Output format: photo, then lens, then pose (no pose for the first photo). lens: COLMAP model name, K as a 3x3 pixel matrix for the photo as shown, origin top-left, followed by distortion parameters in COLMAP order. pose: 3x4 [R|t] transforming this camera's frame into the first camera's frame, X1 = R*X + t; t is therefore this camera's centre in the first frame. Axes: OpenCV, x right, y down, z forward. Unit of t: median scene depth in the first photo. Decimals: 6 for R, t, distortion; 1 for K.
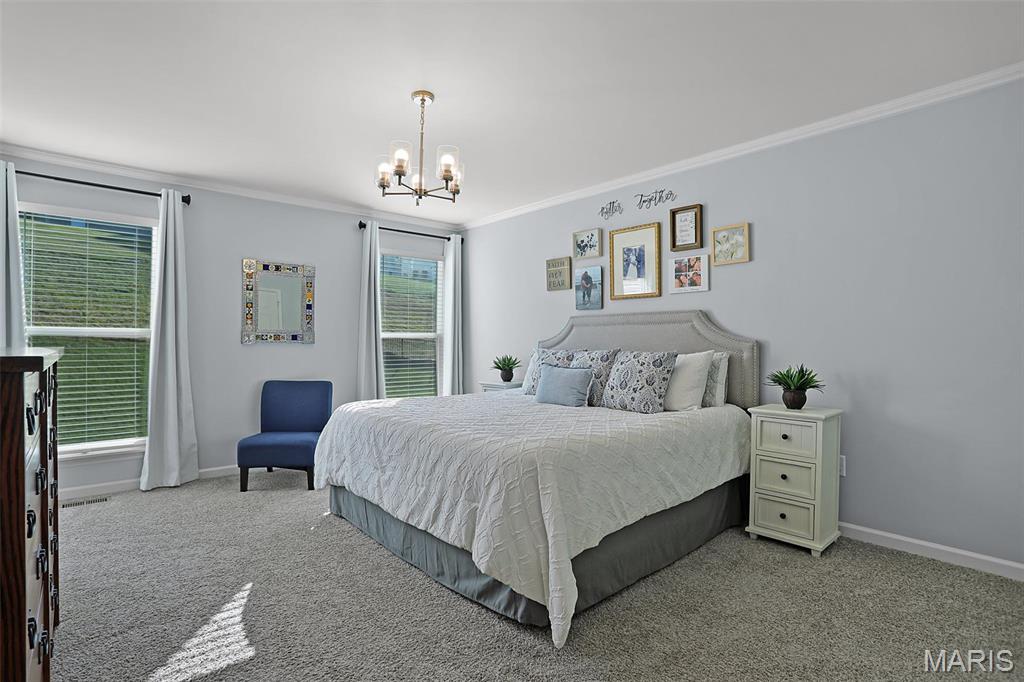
lens RADIAL K [[502.9, 0, 508.8], [0, 502.9, 341.9], [0, 0, 1]] dist [-0.072552, 0.029665]
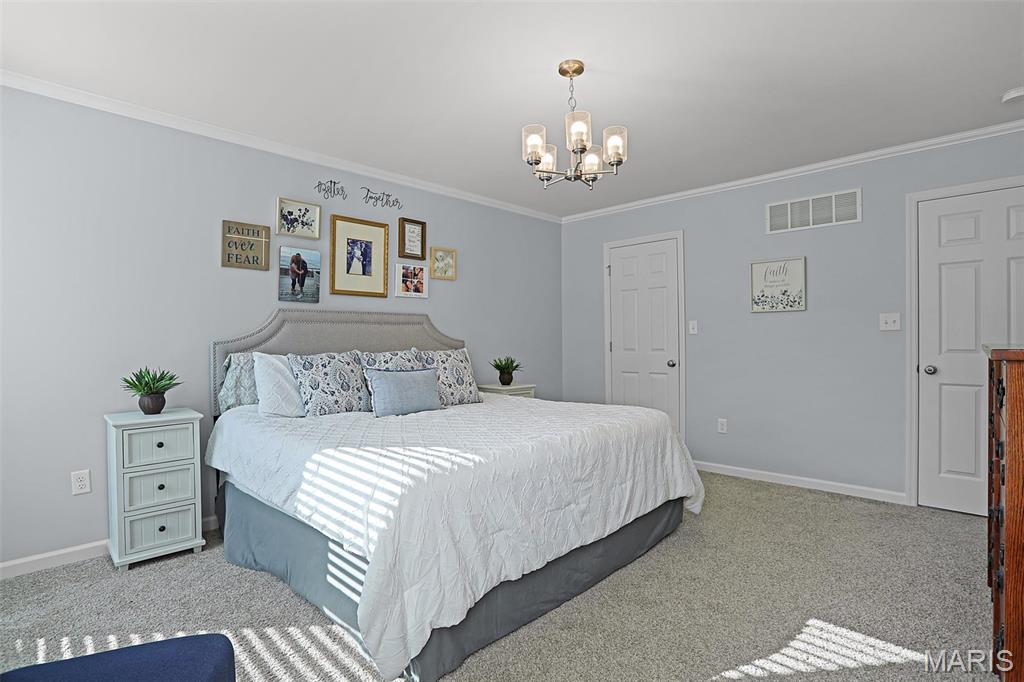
lens RADIAL K [[502.9, 0, 508.8], [0, 502.9, 341.9], [0, 0, 1]] dist [-0.072552, 0.029665]
pose [[-0.069906, -0.007780, 0.997523, -0.715218], [0.001345, 0.999968, 0.007893, -0.007385], [-0.997553, 0.001894, -0.069893, 0.796553]]
